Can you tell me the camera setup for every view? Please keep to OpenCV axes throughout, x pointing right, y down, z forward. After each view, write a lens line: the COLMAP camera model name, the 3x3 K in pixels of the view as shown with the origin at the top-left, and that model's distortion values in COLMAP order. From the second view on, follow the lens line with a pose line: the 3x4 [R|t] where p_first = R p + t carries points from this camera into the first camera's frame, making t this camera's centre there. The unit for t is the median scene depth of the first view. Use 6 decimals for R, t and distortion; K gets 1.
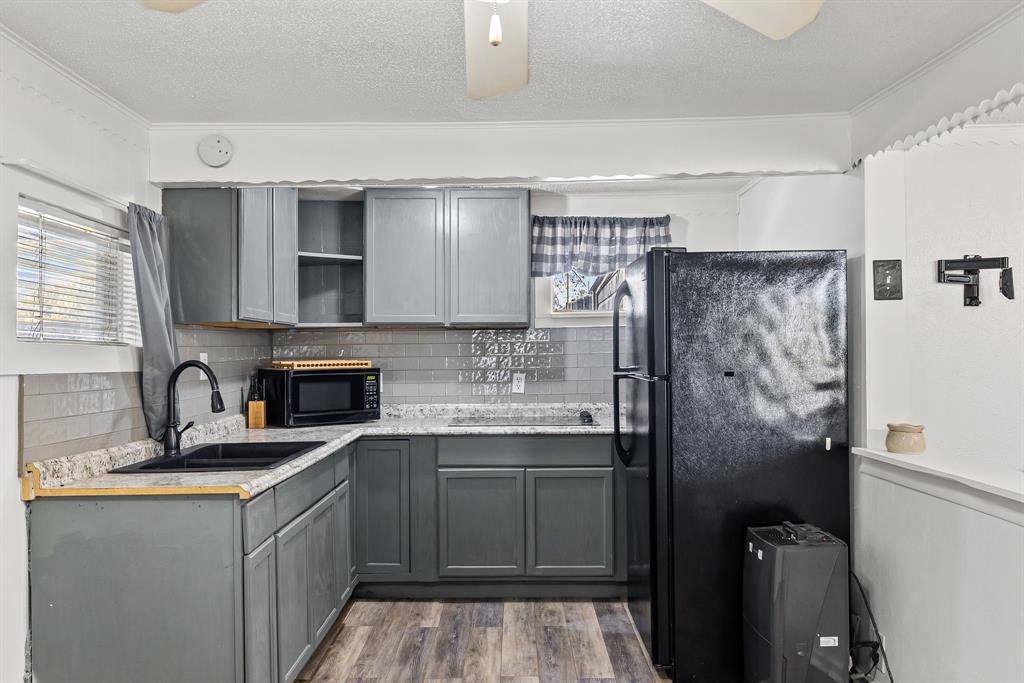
lens RADIAL K [[839.1, 0, 512.0], [0, 839.1, 341.5], [0, 0, 1]] dist [0.001728, -0.002131]
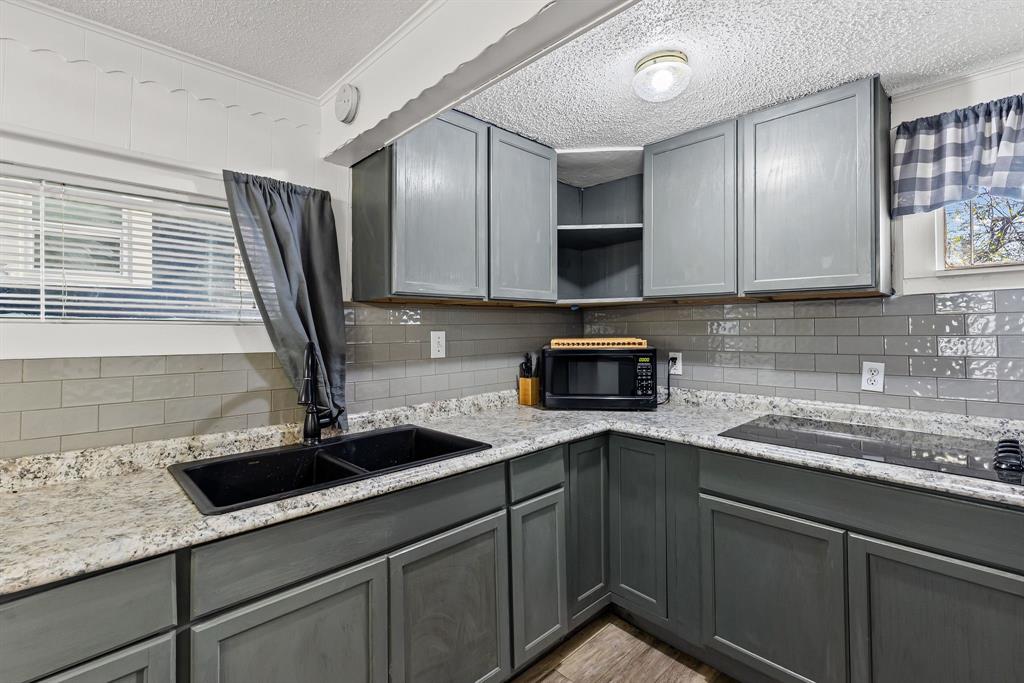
lens RADIAL K [[464.6, 0, 510.9], [0, 464.6, 318.9], [0, 0, 1]] dist [0.004497, -0.000604]
pose [[0.690288, -0.011244, -0.723448, 0.083428], [0.010106, 0.999932, -0.005899, 0.002247], [0.723465, -0.003239, 0.690354, 0.552723]]
